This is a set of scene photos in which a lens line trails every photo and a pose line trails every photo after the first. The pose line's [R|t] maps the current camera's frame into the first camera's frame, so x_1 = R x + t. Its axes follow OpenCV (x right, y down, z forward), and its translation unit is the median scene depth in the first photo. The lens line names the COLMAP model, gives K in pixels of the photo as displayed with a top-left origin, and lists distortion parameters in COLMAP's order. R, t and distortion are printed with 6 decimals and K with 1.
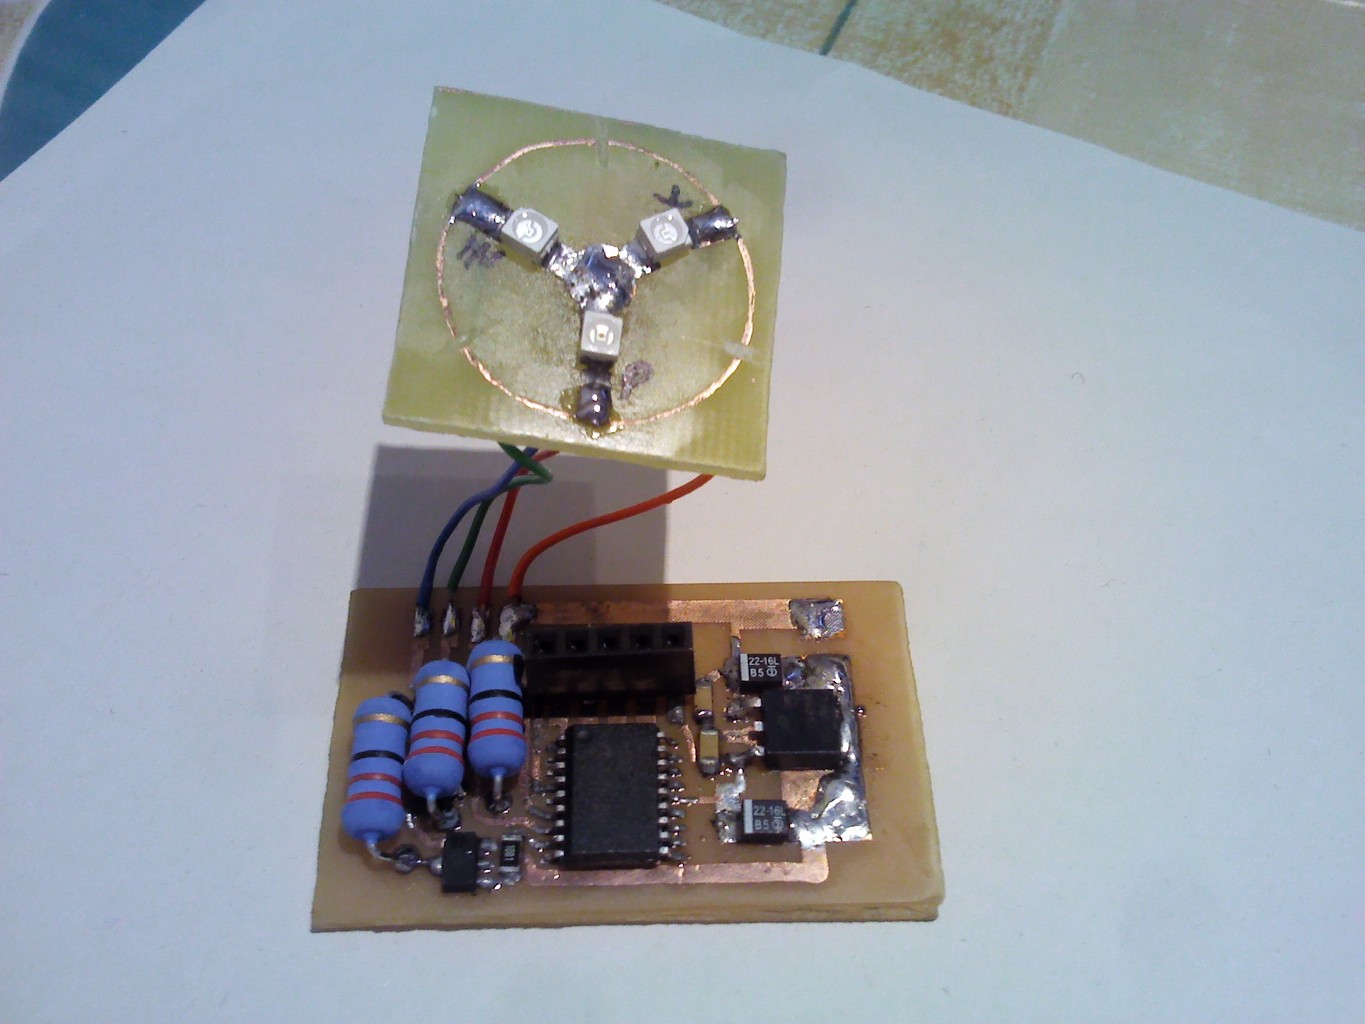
lens RADIAL K [[1361.4, 0, 699.1], [0, 1361.4, 545.2], [0, 0, 1]] dist [0.158080, -0.849354]
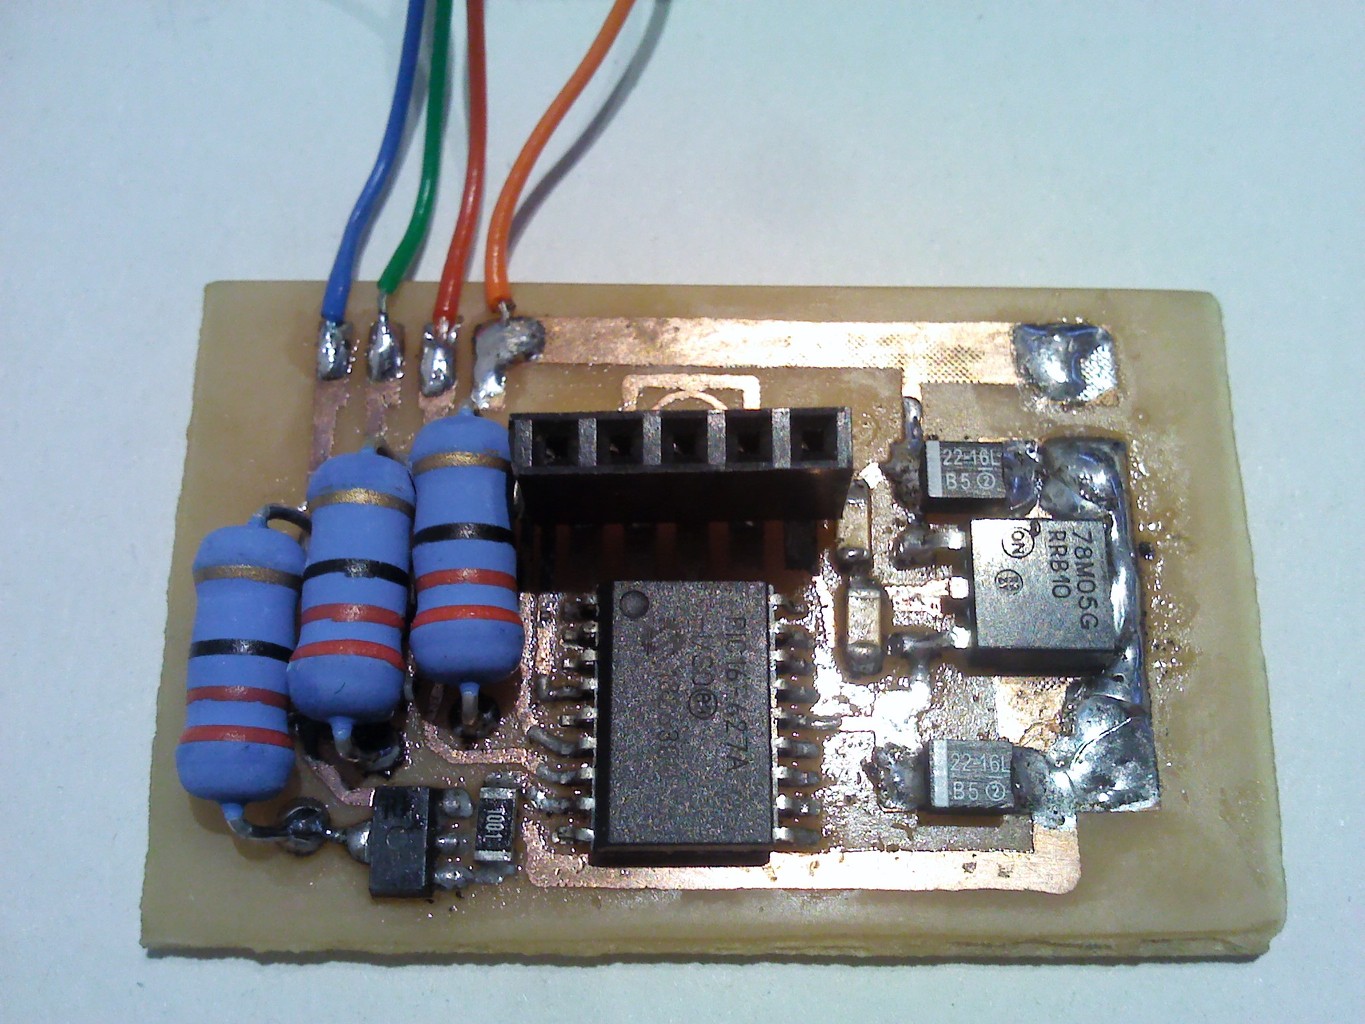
lens RADIAL K [[1361.4, 0, 699.1], [0, 1361.4, 545.2], [0, 0, 1]] dist [0.158080, -0.849354]
pose [[0.999398, 0.030310, -0.016881, -0.051118], [-0.023304, 0.946940, 0.320566, -0.053449], [0.025701, -0.319979, 0.947076, 0.516667]]
